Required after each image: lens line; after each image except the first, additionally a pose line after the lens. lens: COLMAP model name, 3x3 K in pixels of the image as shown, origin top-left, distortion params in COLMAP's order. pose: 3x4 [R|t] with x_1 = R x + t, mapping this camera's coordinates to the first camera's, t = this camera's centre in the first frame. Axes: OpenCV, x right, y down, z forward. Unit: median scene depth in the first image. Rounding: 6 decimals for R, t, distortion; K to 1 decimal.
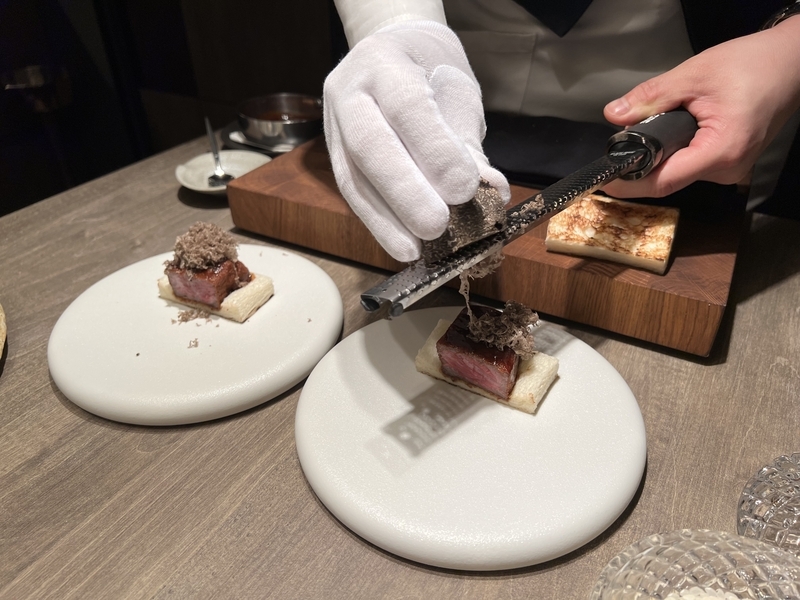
lens RADIAL K [[610.7, 0, 400.3], [0, 610.7, 302.5], [0, 0, 1]] dist [0.005798, -0.009936]
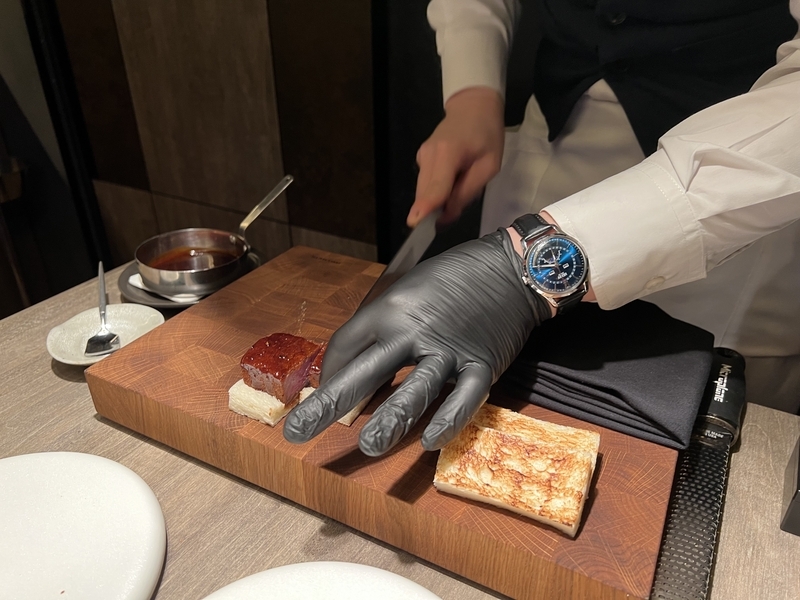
lens RADIAL K [[610.7, 0, 394.7], [0, 610.7, 298.1], [0, 0, 1]] dist [0.005798, -0.009936]
pose [[0.999933, 0.002742, 0.011222, 0.185536], [-0.001608, 0.995002, -0.099841, -0.277153], [-0.011440, 0.099817, 0.994940, 0.176418]]
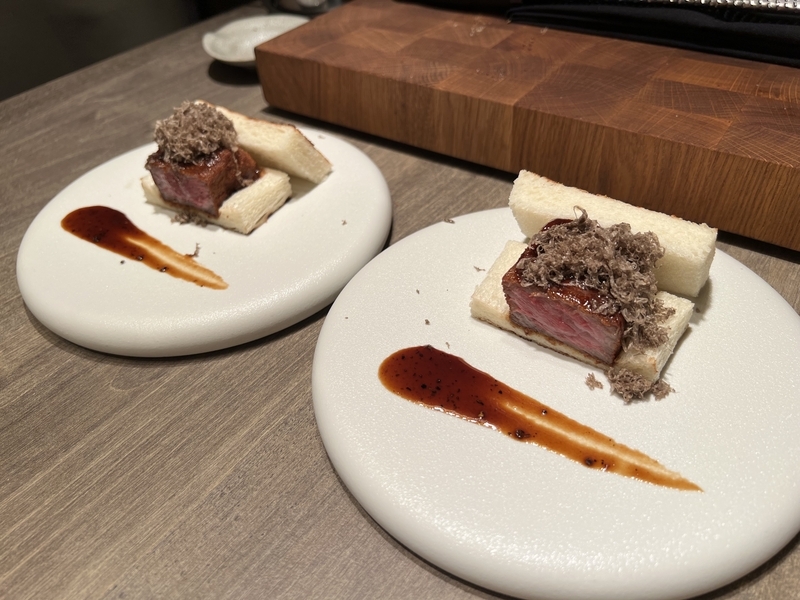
lens RADIAL K [[610.7, 0, 403.3], [0, 610.7, 308.6], [0, 0, 1]] dist [0.005798, -0.009936]
pose [[0.992573, 0.033742, -0.116875, 0.013499], [-0.015683, 0.988238, 0.152115, 0.021089], [0.120633, -0.149152, 0.981428, 0.269442]]
